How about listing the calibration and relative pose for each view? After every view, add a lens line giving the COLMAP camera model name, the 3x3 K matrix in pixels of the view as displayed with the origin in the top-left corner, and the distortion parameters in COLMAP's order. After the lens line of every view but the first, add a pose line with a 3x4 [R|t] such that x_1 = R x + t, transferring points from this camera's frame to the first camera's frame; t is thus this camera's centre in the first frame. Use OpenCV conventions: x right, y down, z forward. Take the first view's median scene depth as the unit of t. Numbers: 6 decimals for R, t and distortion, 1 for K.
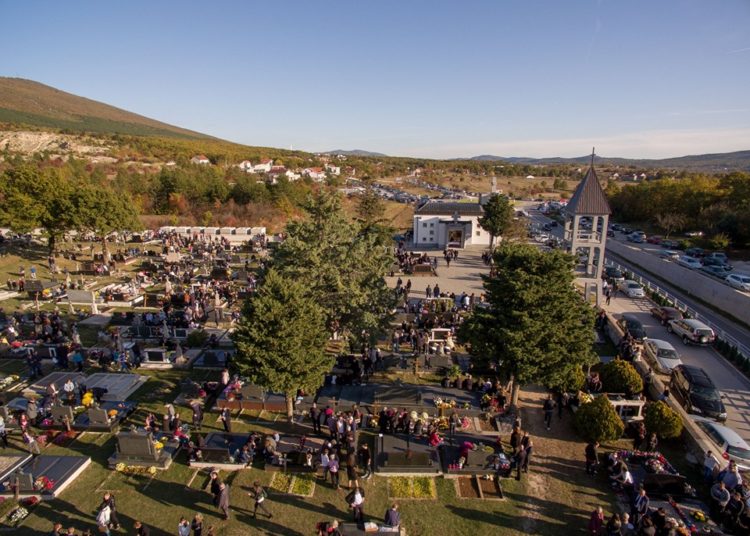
lens RADIAL K [[435.4, 0, 371.3], [0, 435.4, 277.0], [0, 0, 1]] dist [-0.121999, 0.086015]
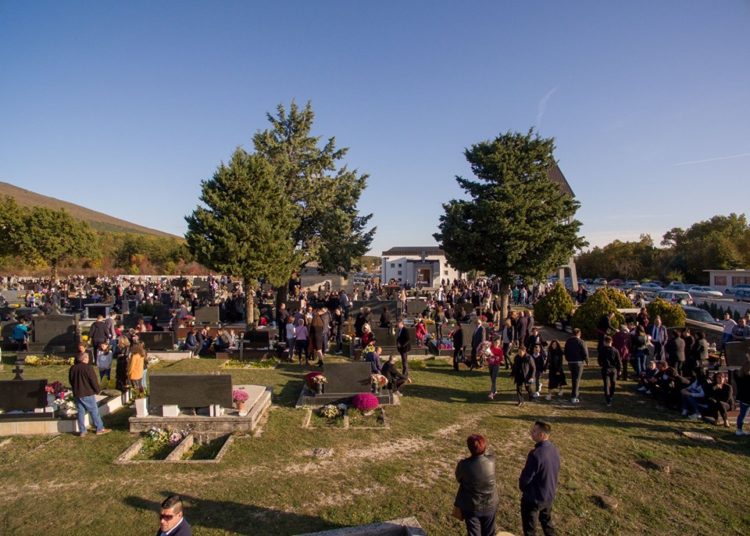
lens RADIAL K [[435.4, 0, 371.3], [0, 435.4, 277.0], [0, 0, 1]] dist [-0.121999, 0.086015]
pose [[0.996843, -0.005855, 0.079187, -0.005282], [0.023991, 0.972877, -0.230076, 0.139011], [-0.075692, 0.231250, 0.969946, 0.041212]]
